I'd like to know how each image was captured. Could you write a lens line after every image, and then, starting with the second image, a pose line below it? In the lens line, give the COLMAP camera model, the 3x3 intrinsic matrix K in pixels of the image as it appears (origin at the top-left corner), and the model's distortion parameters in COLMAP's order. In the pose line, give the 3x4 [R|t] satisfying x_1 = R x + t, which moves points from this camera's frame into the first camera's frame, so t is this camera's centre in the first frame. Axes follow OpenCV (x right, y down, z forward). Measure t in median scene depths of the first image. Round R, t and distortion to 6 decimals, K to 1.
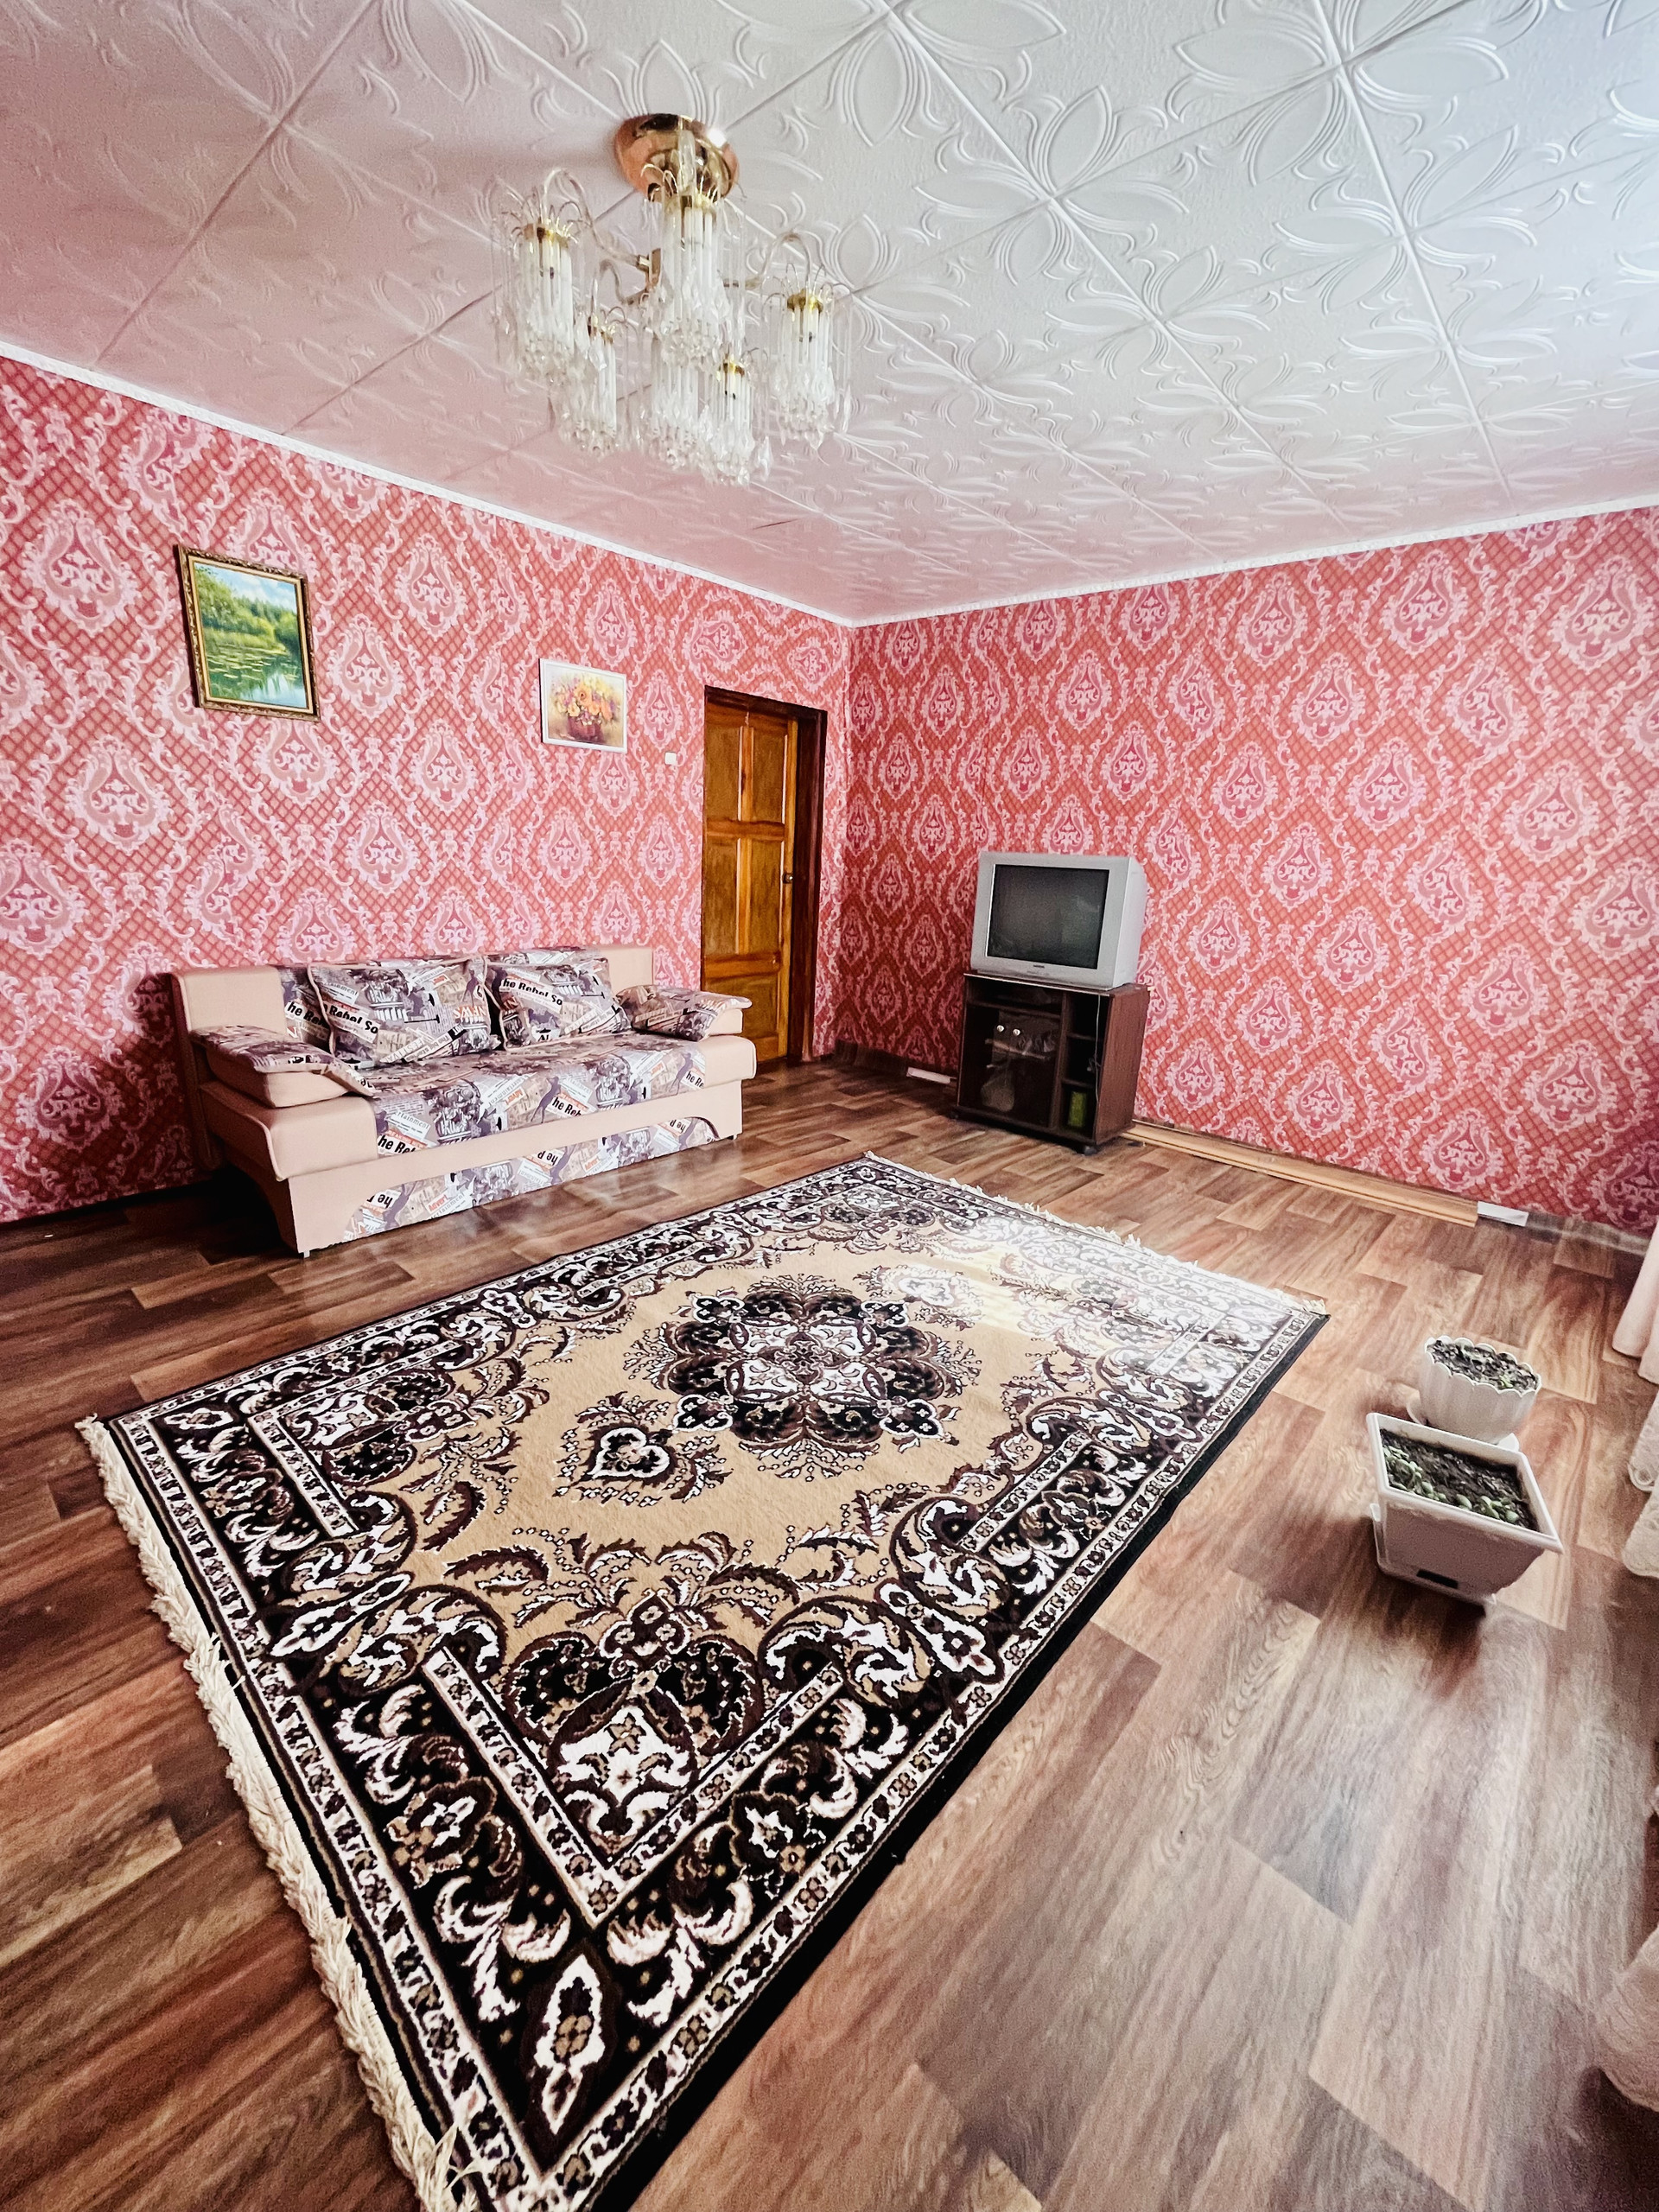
lens RADIAL K [[895.3, 0, 829.1], [0, 895.3, 1107.1], [0, 0, 1]] dist [-0.003491, 0.000255]
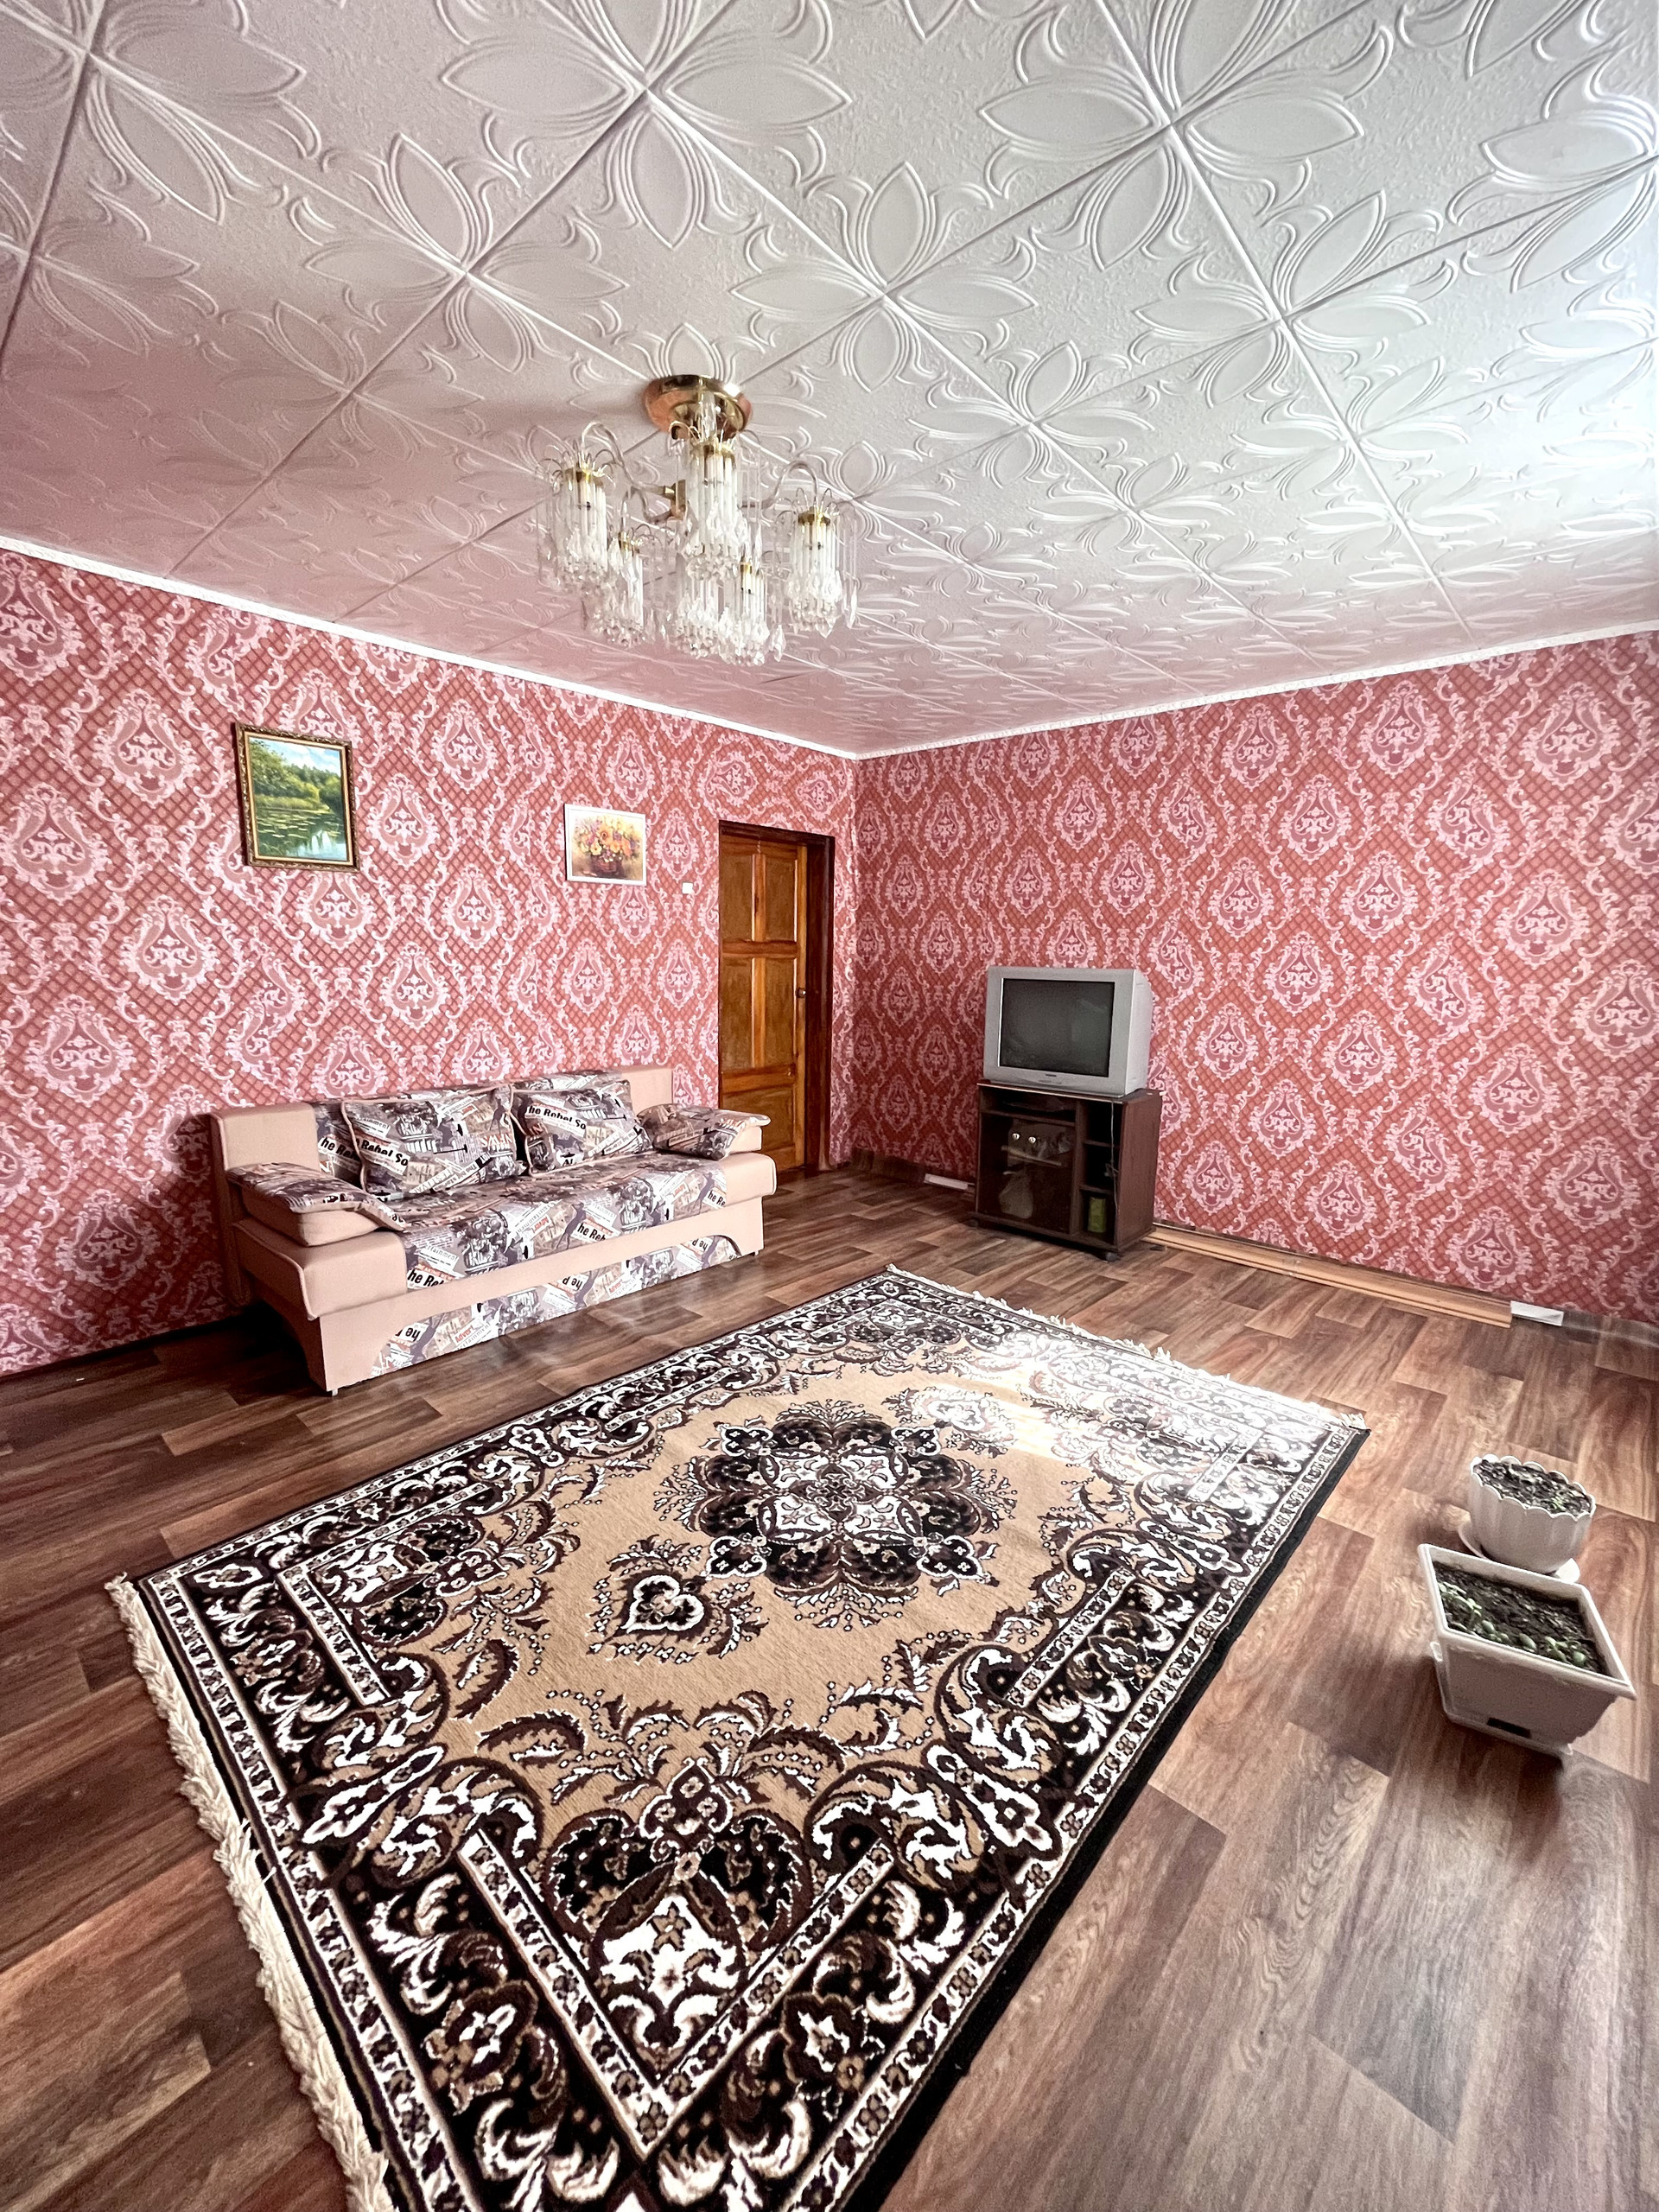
lens RADIAL K [[895.3, 0, 829.0], [0, 895.3, 1107.3], [0, 0, 1]] dist [-0.003491, 0.000255]
pose [[0.999473, -0.029825, -0.012828, -0.012039], [0.028335, 0.994195, -0.103794, -0.043762], [0.015849, 0.103376, 0.994516, -0.025606]]
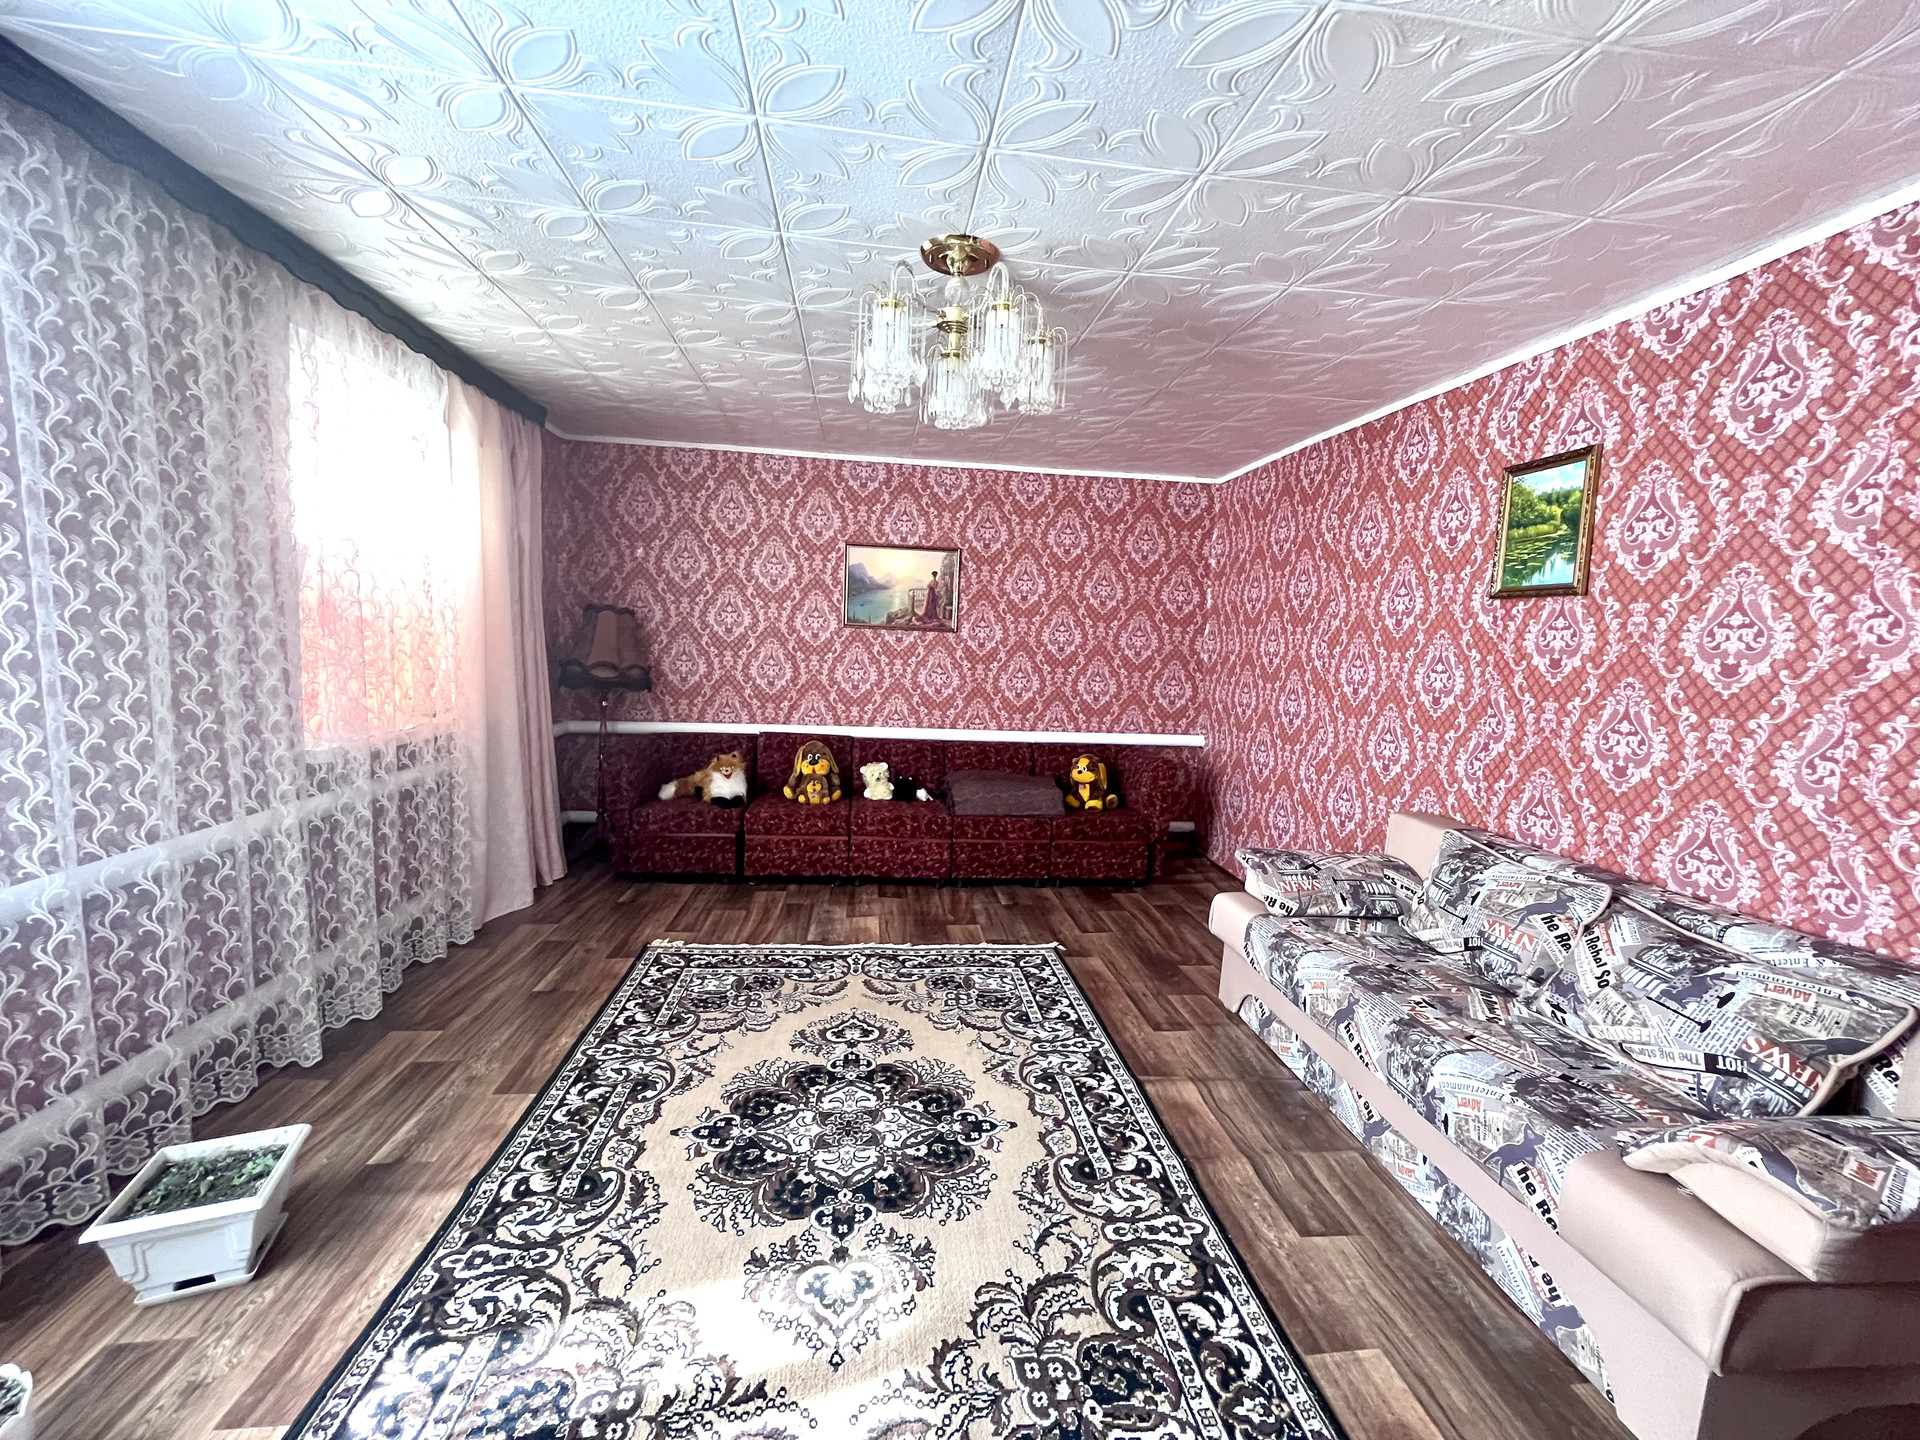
lens RADIAL K [[777.1, 0, 963.3], [0, 777.1, 722.3], [0, 0, 1]] dist [-0.003491, 0.000255]
pose [[-0.652452, 0.009314, -0.757773, 0.663435], [-0.282916, 0.924637, 0.254960, -0.513544], [0.703040, 0.380735, -0.600646, 1.657452]]
